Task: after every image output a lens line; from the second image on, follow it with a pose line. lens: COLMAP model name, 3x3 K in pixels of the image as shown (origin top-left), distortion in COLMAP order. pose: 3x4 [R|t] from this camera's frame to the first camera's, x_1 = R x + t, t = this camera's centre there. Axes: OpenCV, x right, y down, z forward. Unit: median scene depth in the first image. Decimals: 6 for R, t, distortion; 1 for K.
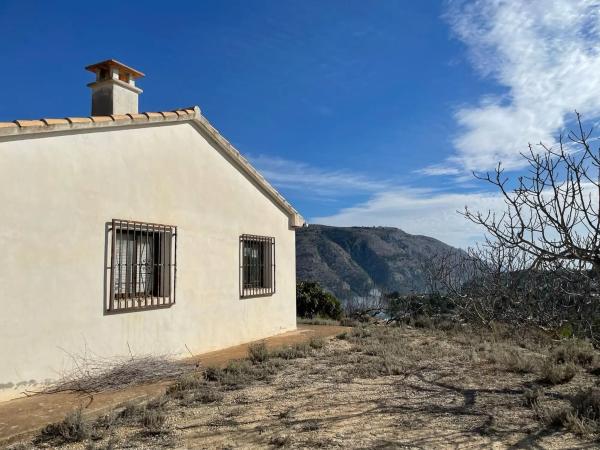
lens RADIAL K [[452.2, 0, 303.5], [0, 452.2, 227.8], [0, 0, 1]] dist [0.097268, -0.139470]
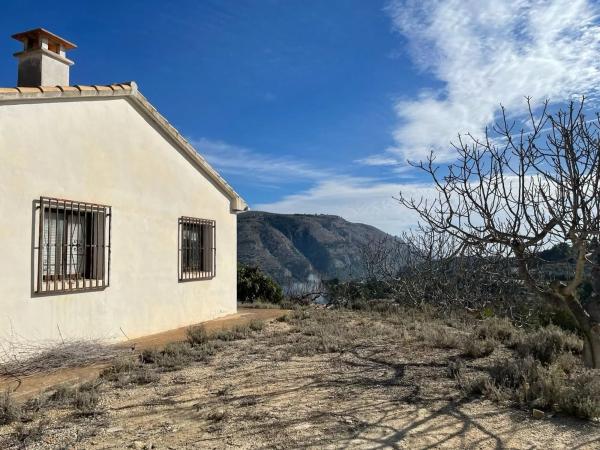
lens RADIAL K [[452.2, 0, 303.5], [0, 452.2, 227.8], [0, 0, 1]] dist [0.097268, -0.139470]
pose [[0.991854, 0.011735, 0.126841, 0.001749], [-0.015363, 0.999499, 0.027663, 0.008111], [-0.126452, -0.029387, 0.991537, -0.009412]]
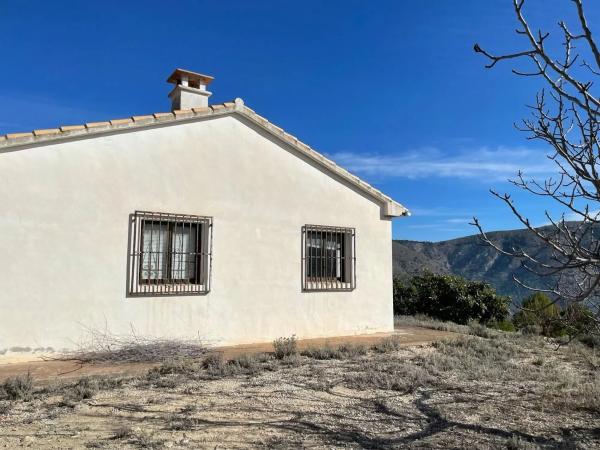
lens RADIAL K [[452.2, 0, 303.5], [0, 452.2, 227.8], [0, 0, 1]] dist [0.097268, -0.139470]
pose [[0.872537, -0.029672, -0.487646, 0.362237], [0.027931, 0.999551, -0.010843, 0.034425], [0.487749, -0.004159, 0.872974, 0.181092]]
